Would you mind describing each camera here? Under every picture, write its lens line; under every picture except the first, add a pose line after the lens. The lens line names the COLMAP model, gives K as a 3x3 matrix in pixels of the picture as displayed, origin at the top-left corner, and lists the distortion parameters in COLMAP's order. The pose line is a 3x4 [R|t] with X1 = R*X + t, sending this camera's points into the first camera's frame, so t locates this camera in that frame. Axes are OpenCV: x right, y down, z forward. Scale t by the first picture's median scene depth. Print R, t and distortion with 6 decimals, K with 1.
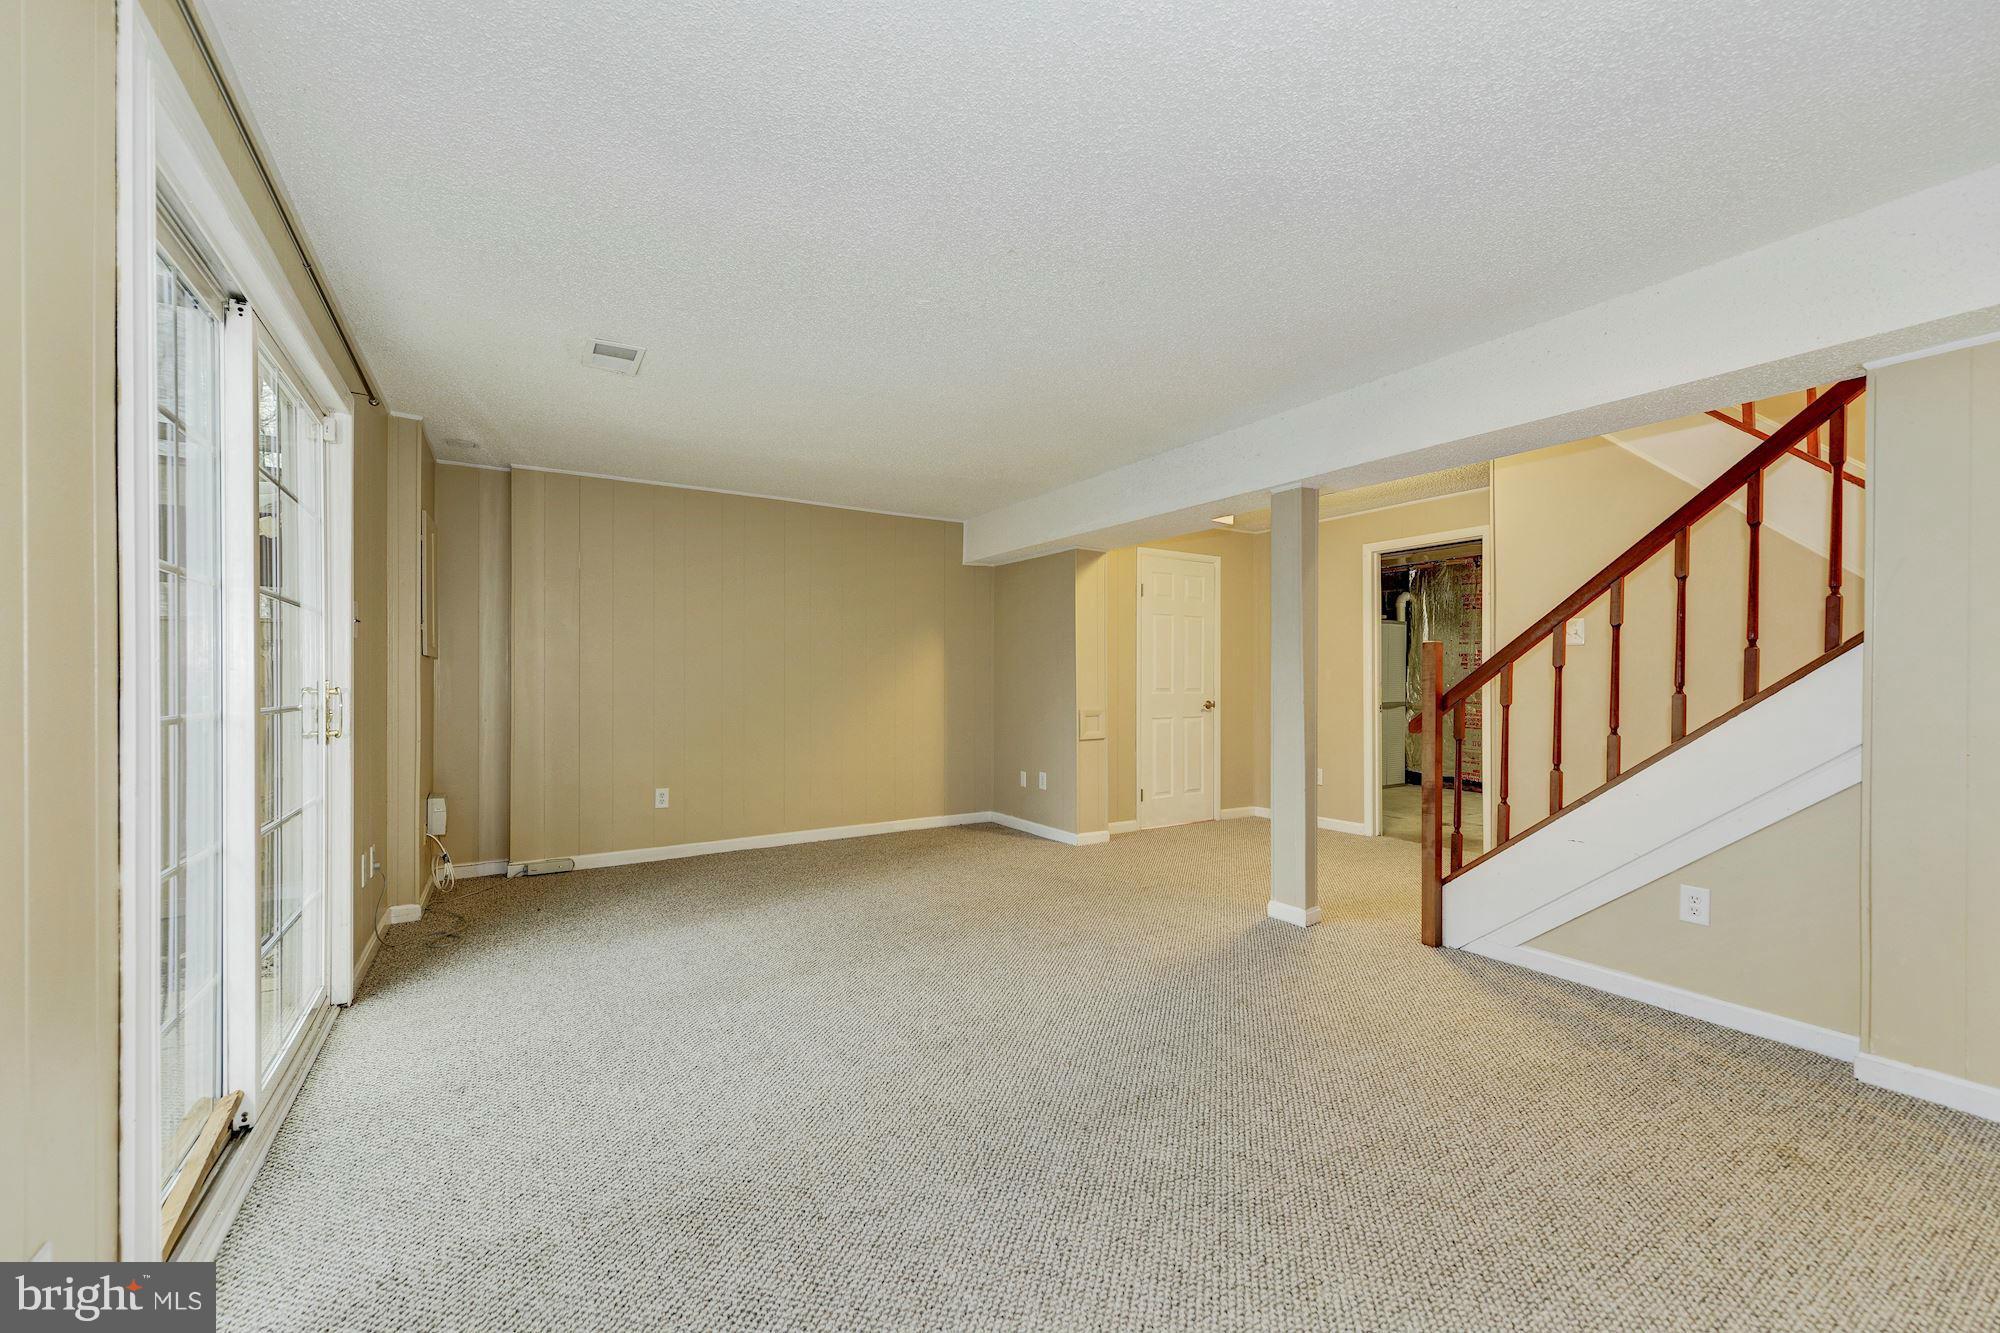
lens RADIAL K [[799.8, 0, 981.9], [0, 799.8, 670.5], [0, 0, 1]] dist [-0.000334, -0.000071]
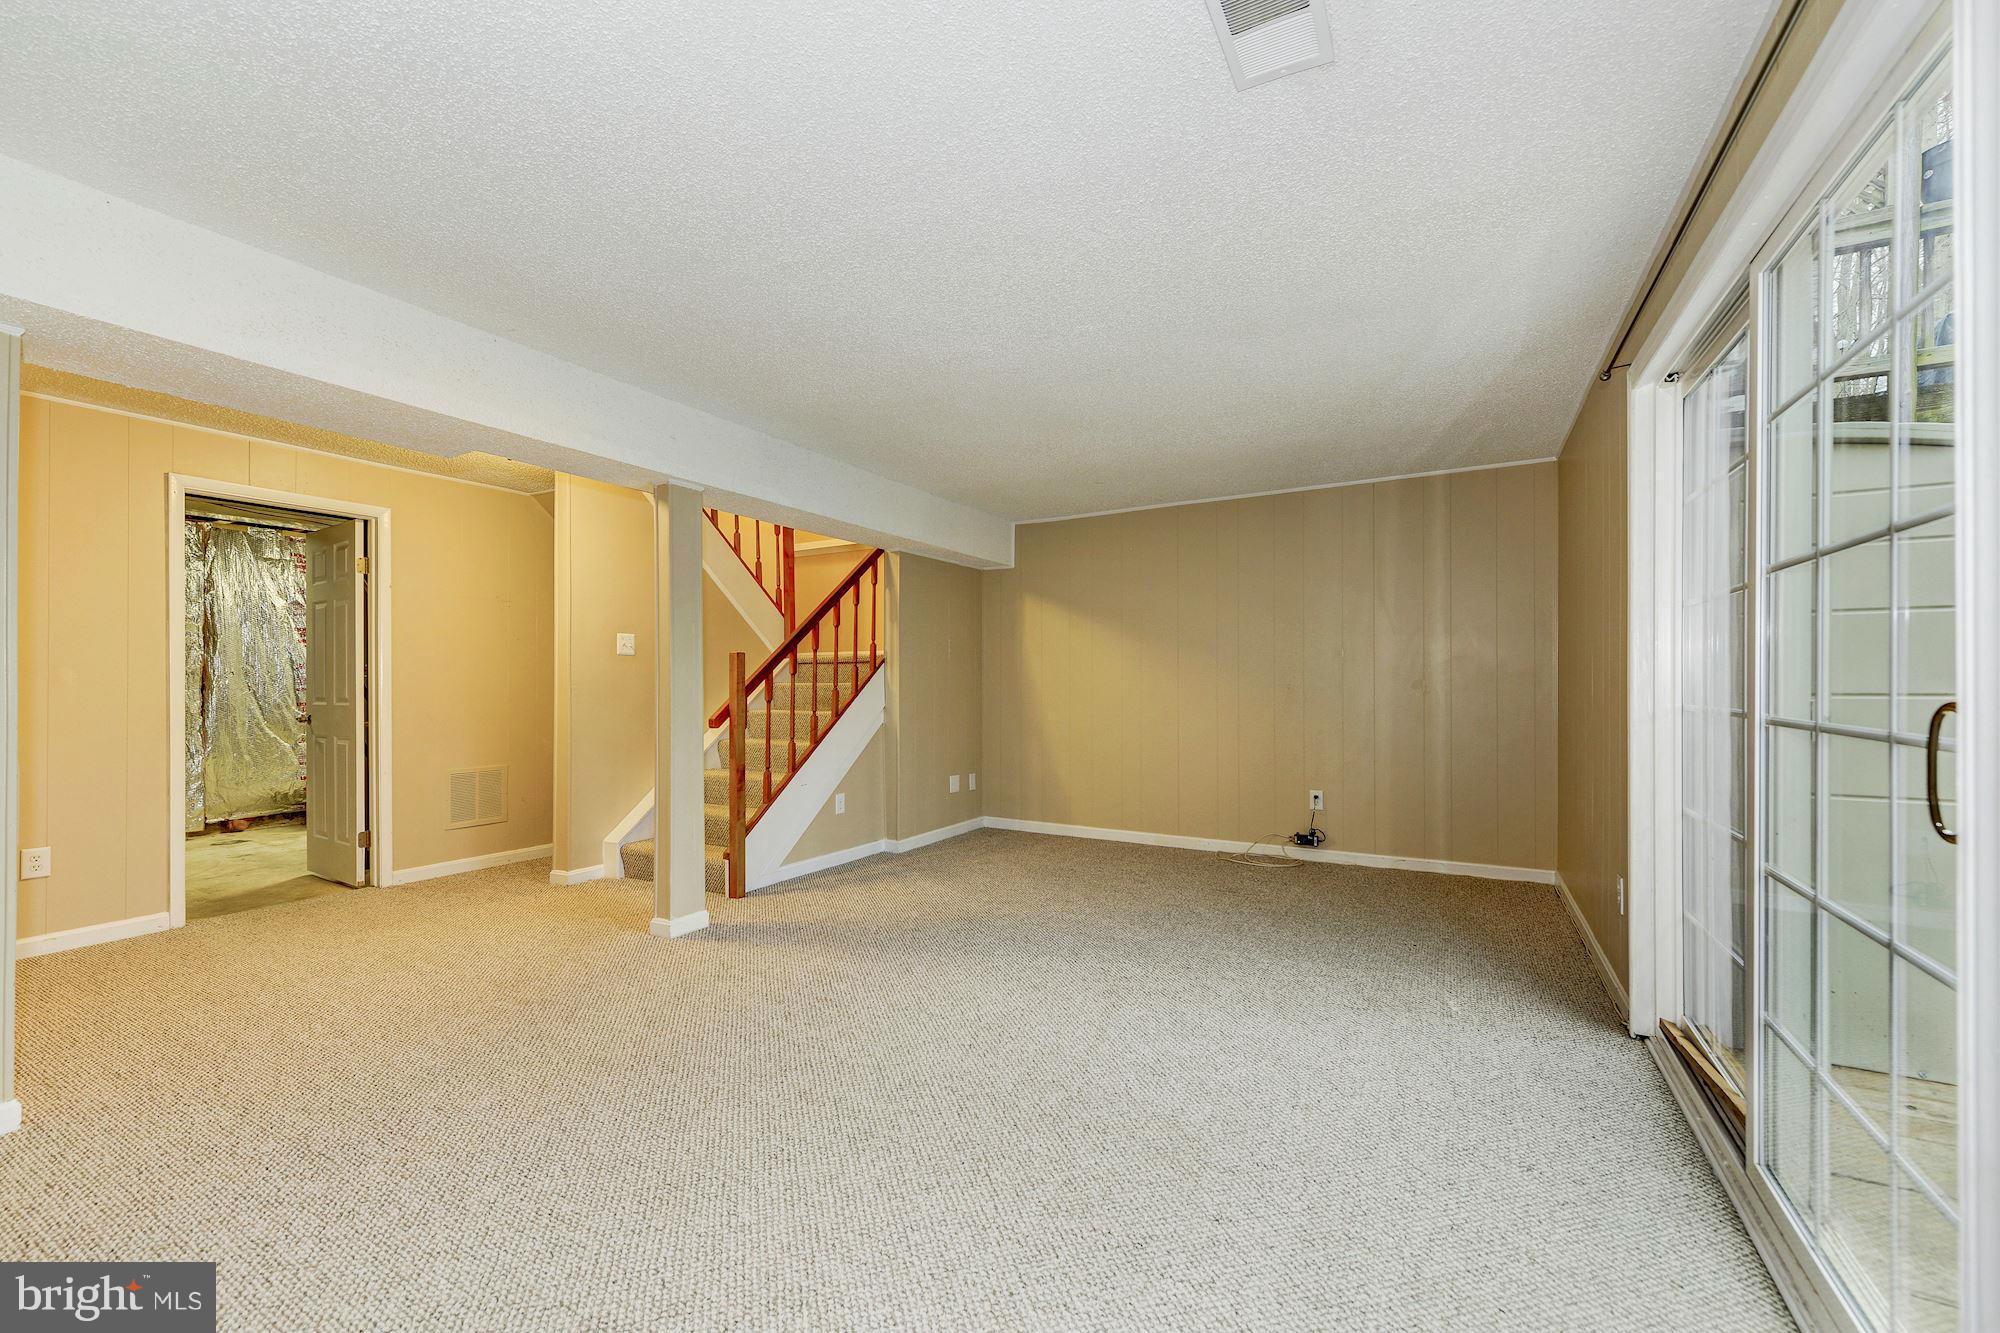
lens RADIAL K [[786.7, 0, 1008.5], [0, 786.7, 678.7], [0, 0, 1]] dist [0.005038, -0.000042]
pose [[-0.477299, 0.005510, 0.878724, -0.861276], [0.009591, 0.999953, -0.001061, 0.008650], [-0.878689, 0.007921, -0.477330, 1.456992]]
